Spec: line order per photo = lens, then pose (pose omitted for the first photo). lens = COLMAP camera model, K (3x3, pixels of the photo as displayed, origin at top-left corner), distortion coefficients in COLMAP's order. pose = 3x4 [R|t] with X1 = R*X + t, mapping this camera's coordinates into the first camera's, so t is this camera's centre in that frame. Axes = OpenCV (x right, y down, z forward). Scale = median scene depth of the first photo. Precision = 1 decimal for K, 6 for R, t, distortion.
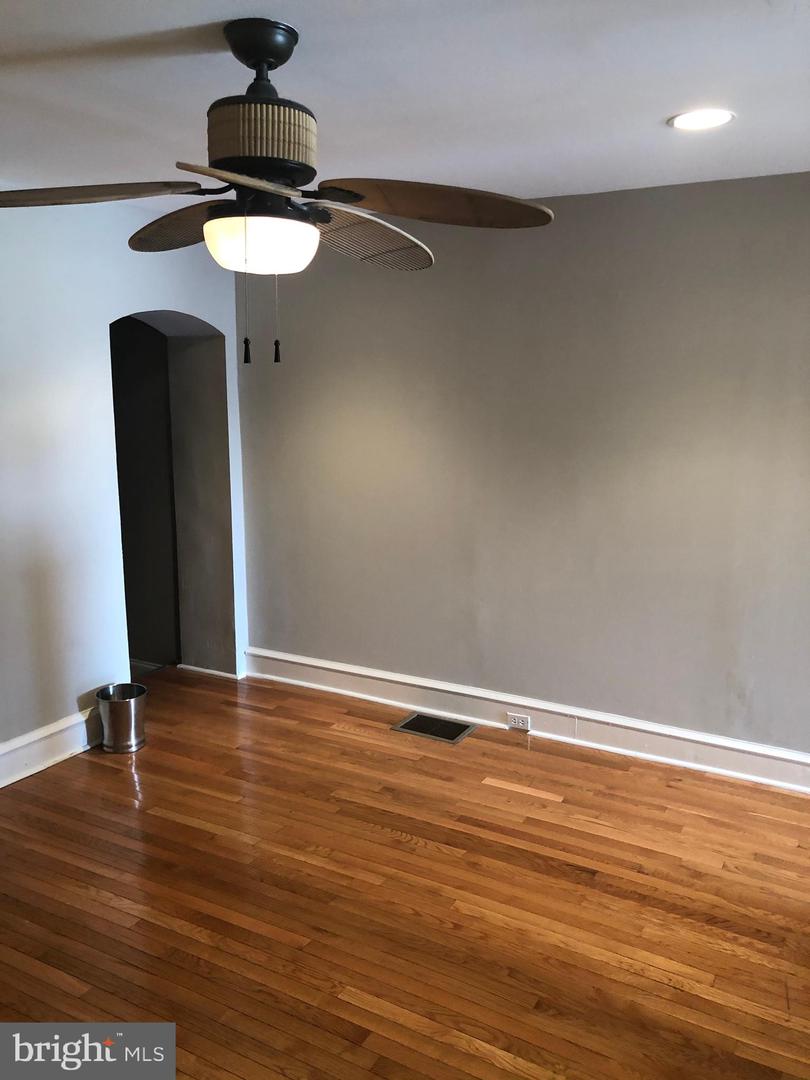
lens RADIAL K [[885.9, 0, 405.0], [0, 885.9, 540.0], [0, 0, 1]] dist [0.004806, 0.002319]
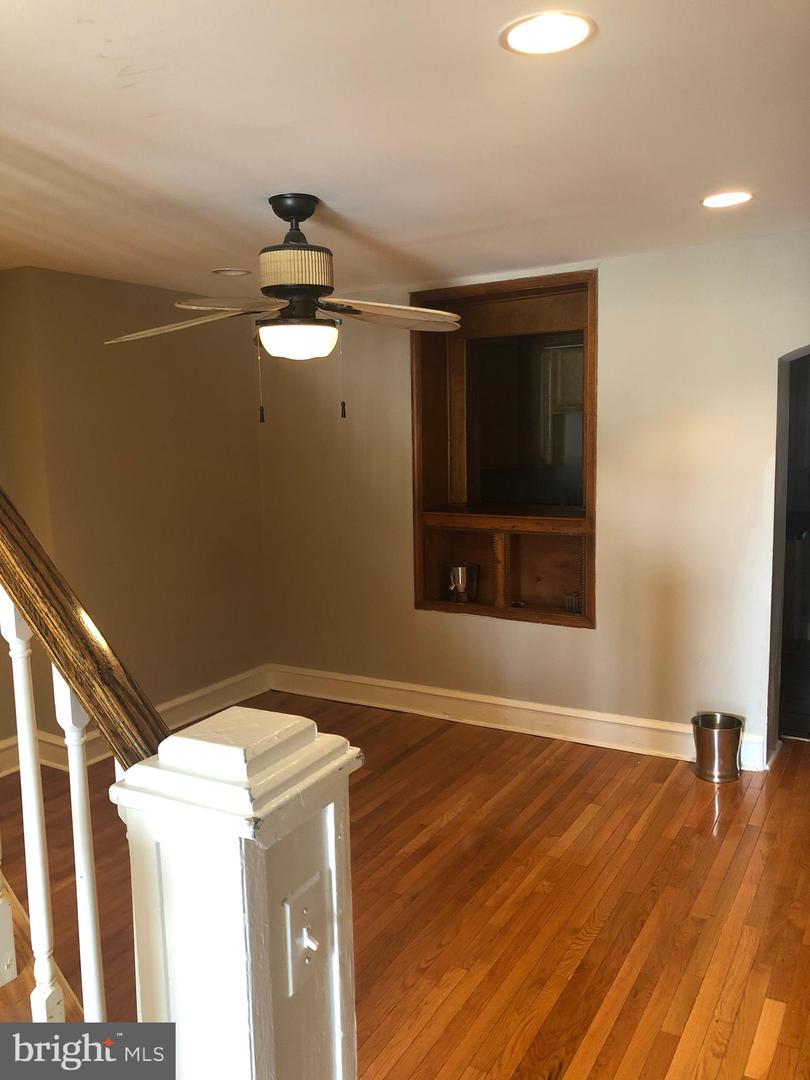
lens RADIAL K [[885.9, 0, 405.0], [0, 885.9, 540.0], [0, 0, 1]] dist [0.004806, 0.002319]
pose [[-0.010297, 0.134601, -0.990846, 0.953264], [-0.146330, 0.980029, 0.134652, -0.167638], [0.989182, 0.146377, 0.009605, 0.867991]]
